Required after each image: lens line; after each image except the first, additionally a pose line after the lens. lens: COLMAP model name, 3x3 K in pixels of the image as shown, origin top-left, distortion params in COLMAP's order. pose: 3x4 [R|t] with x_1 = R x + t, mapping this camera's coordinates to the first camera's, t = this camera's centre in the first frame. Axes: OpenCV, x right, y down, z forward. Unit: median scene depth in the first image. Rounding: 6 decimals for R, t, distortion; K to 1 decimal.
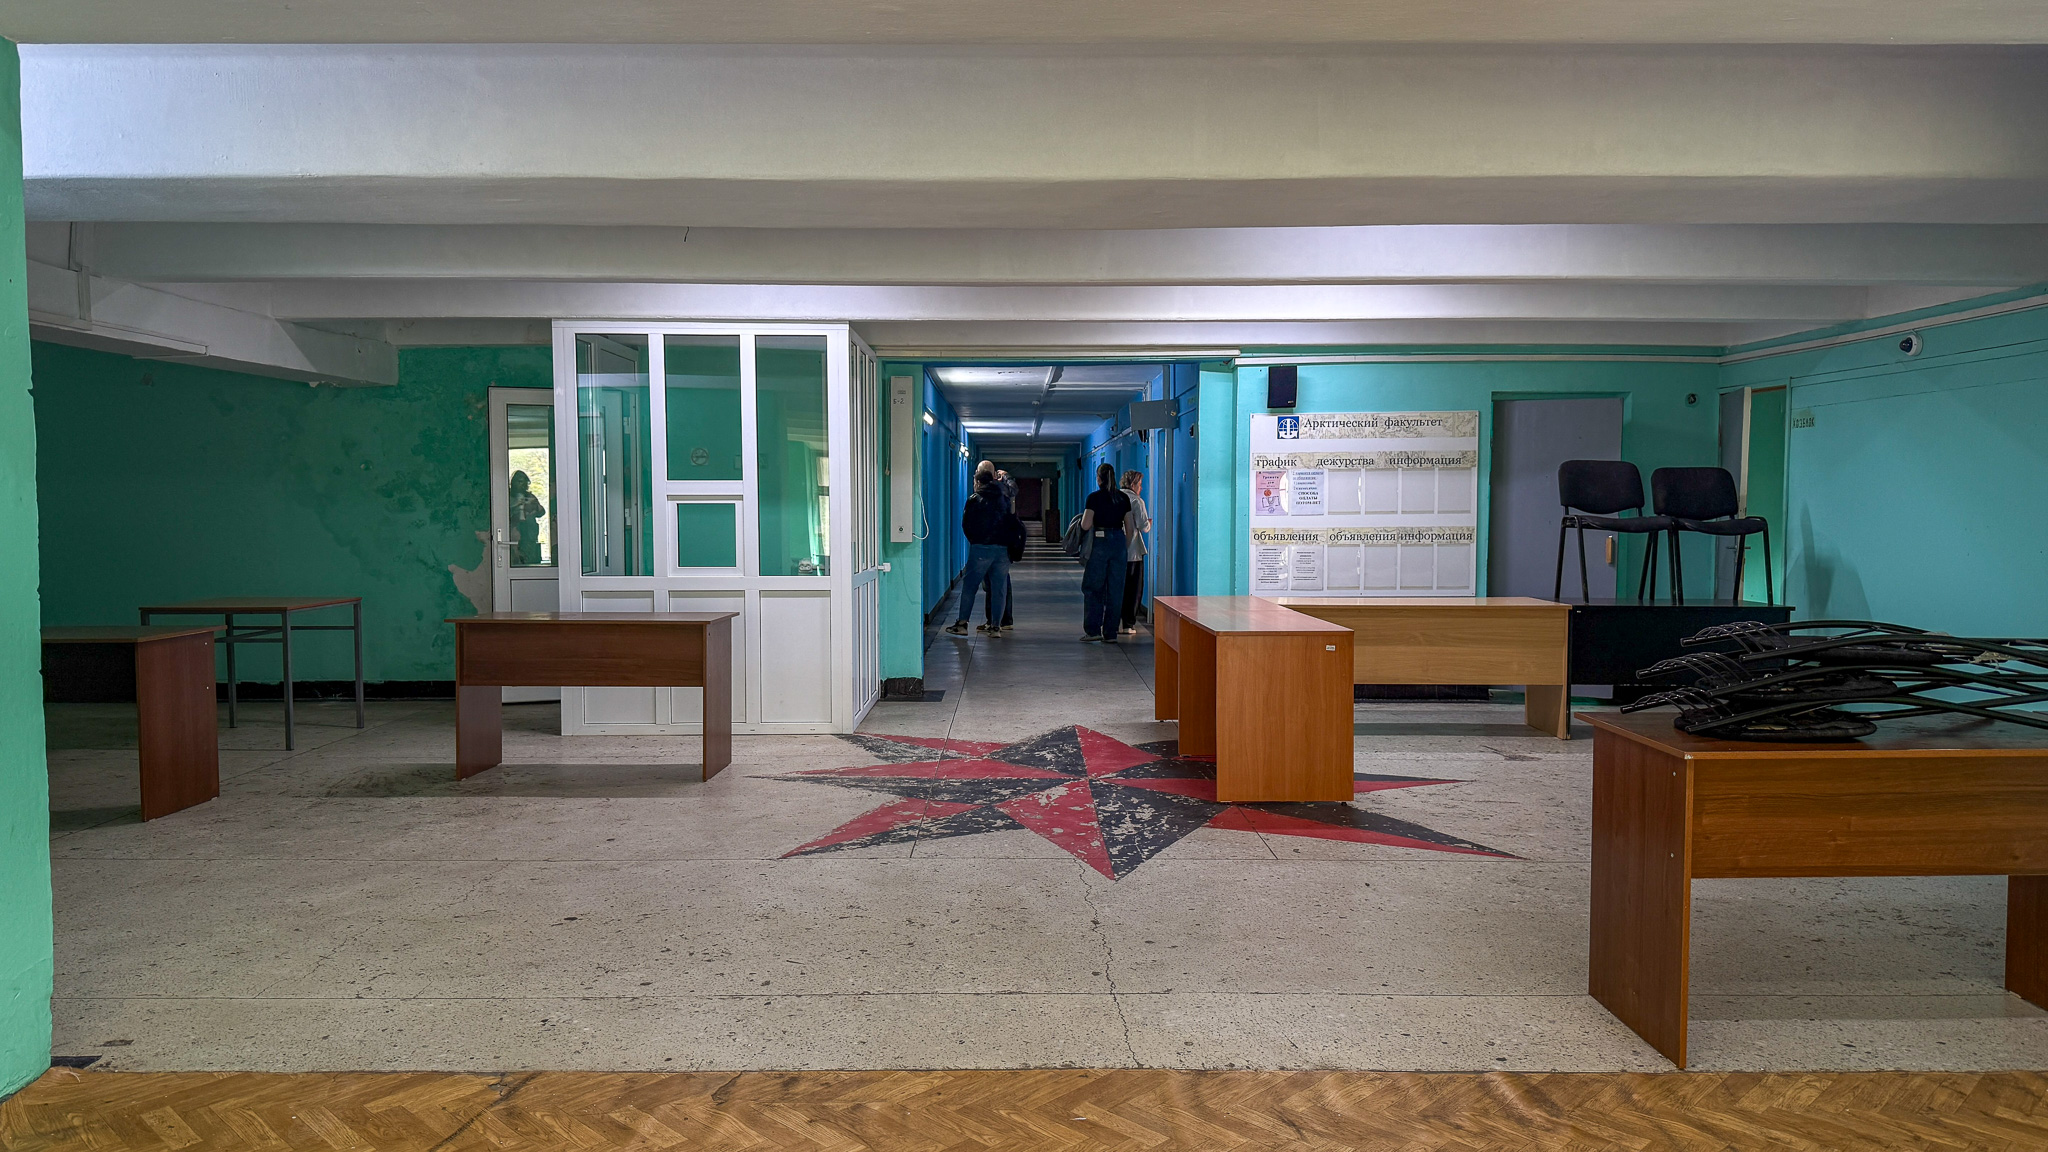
lens RADIAL K [[1463.2, 0, 1024.9], [0, 1463.2, 574.8], [0, 0, 1]] dist [0.049588, -0.067348]
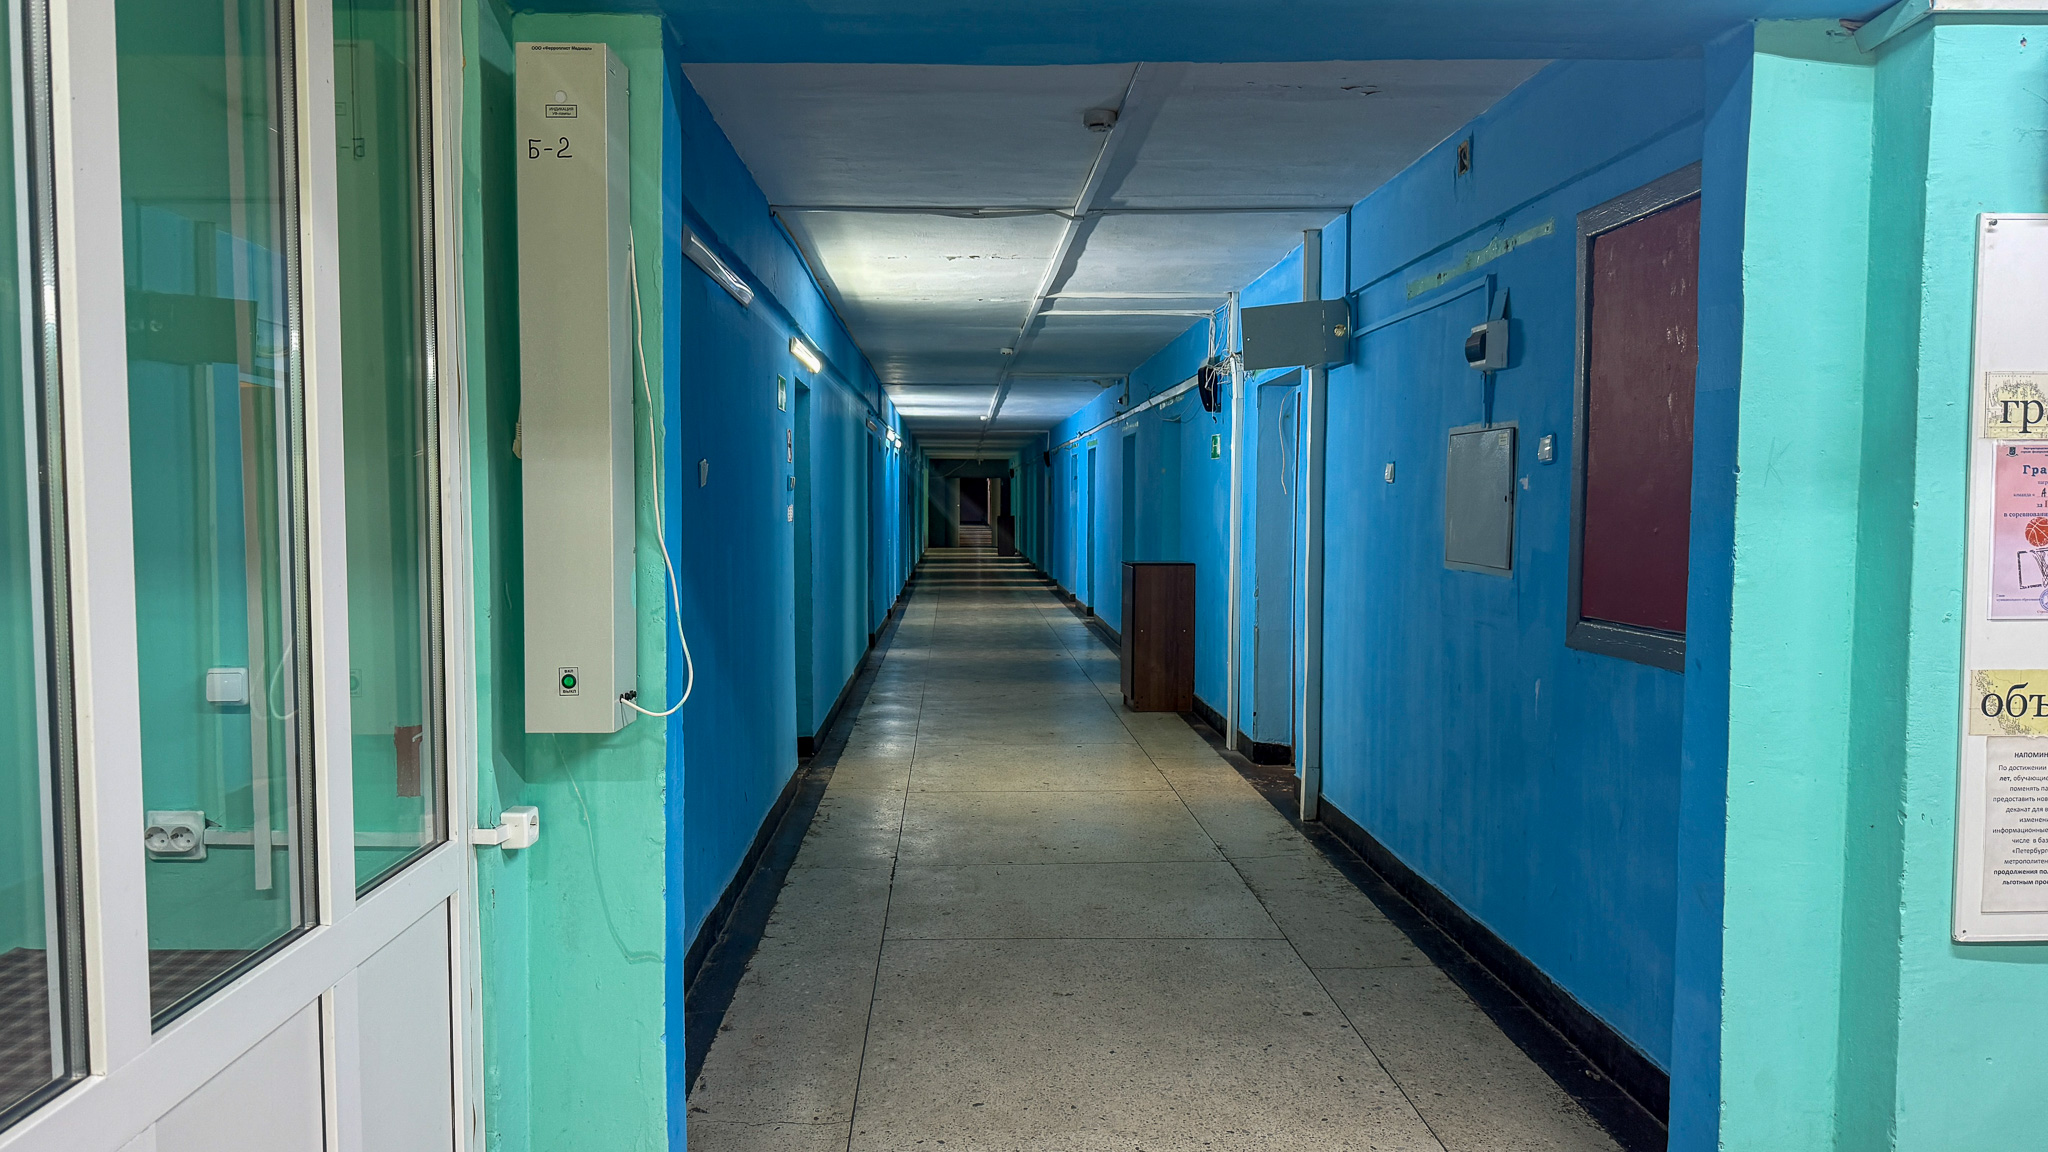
lens RADIAL K [[1463.2, 0, 1018.9], [0, 1463.2, 580.4], [0, 0, 1]] dist [0.049588, -0.067348]
pose [[0.999340, -0.002191, 0.036247, -0.009952], [0.002053, 0.999991, 0.003839, -0.026543], [-0.036255, -0.003762, 0.999336, 0.408641]]
